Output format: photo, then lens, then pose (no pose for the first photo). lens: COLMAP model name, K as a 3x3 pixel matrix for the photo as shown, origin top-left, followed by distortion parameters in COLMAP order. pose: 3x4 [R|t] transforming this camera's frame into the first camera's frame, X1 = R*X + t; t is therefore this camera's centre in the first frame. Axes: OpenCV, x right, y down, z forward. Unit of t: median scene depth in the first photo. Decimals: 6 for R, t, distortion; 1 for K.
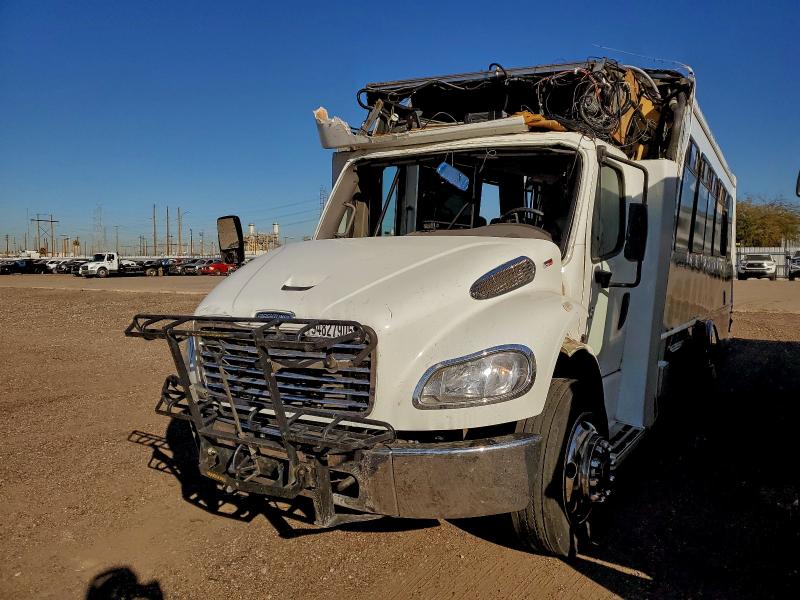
lens RADIAL K [[622.6, 0, 400.0], [0, 622.6, 300.0], [0, 0, 1]] dist [0.027339, -0.001693]
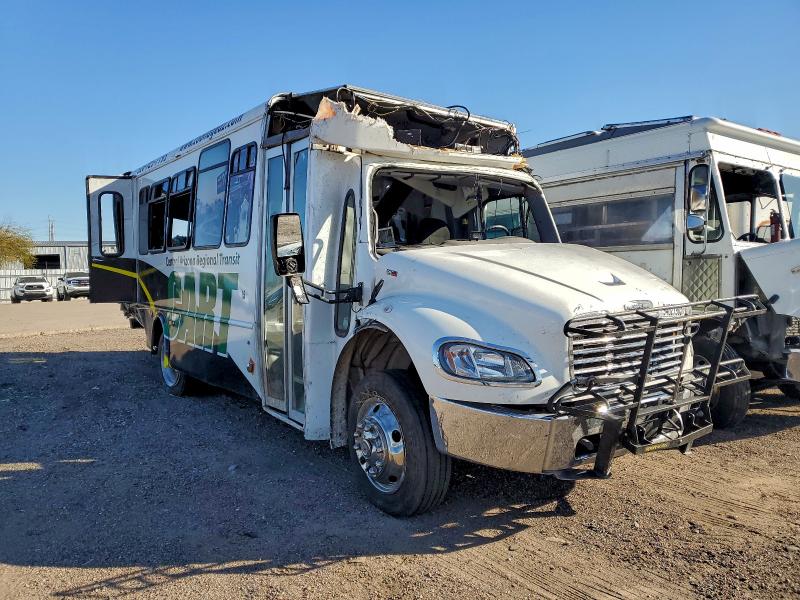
lens RADIAL K [[622.6, 0, 400.0], [0, 622.6, 300.0], [0, 0, 1]] dist [0.027339, -0.001693]
pose [[0.396280, -0.053576, 0.916565, -0.968978], [0.088224, 0.995898, 0.020070, -0.033752], [-0.913881, 0.072910, 0.399381, 0.607502]]
